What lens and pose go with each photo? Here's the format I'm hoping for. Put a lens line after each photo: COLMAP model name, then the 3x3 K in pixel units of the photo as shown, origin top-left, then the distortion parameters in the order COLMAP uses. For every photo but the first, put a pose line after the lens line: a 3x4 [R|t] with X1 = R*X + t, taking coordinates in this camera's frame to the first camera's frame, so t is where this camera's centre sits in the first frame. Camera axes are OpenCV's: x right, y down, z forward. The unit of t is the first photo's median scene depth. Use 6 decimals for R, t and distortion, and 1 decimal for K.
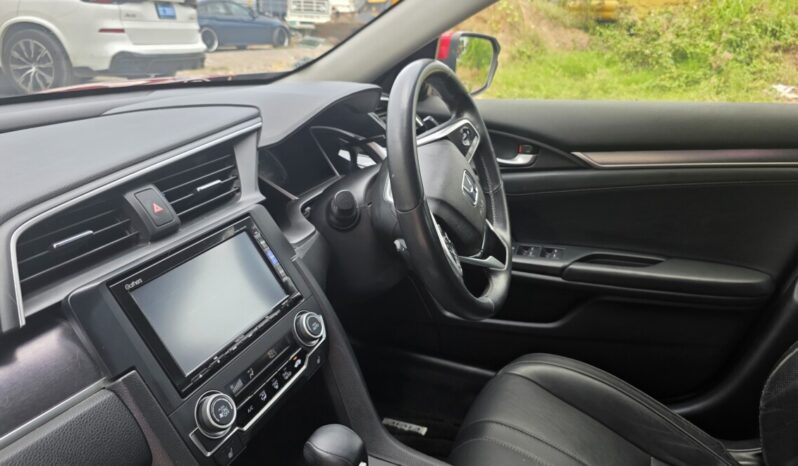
lens RADIAL K [[575.4, 0, 396.8], [0, 575.4, 228.4], [0, 0, 1]] dist [0.047147, -0.054063]
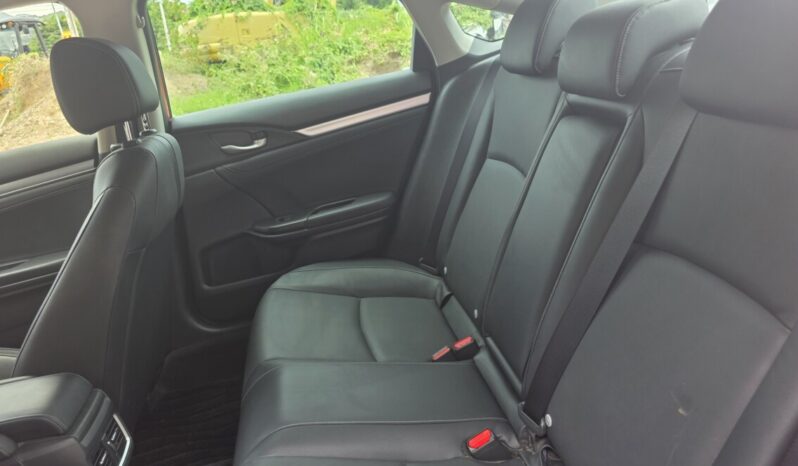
lens RADIAL K [[575.4, 0, 391.5], [0, 575.4, 243.8], [0, 0, 1]] dist [0.047147, -0.054063]
pose [[0.839867, -0.308583, 0.446543, 0.065866], [0.325224, 0.944740, 0.041172, 0.028172], [-0.434572, 0.110648, 0.893815, -0.077034]]
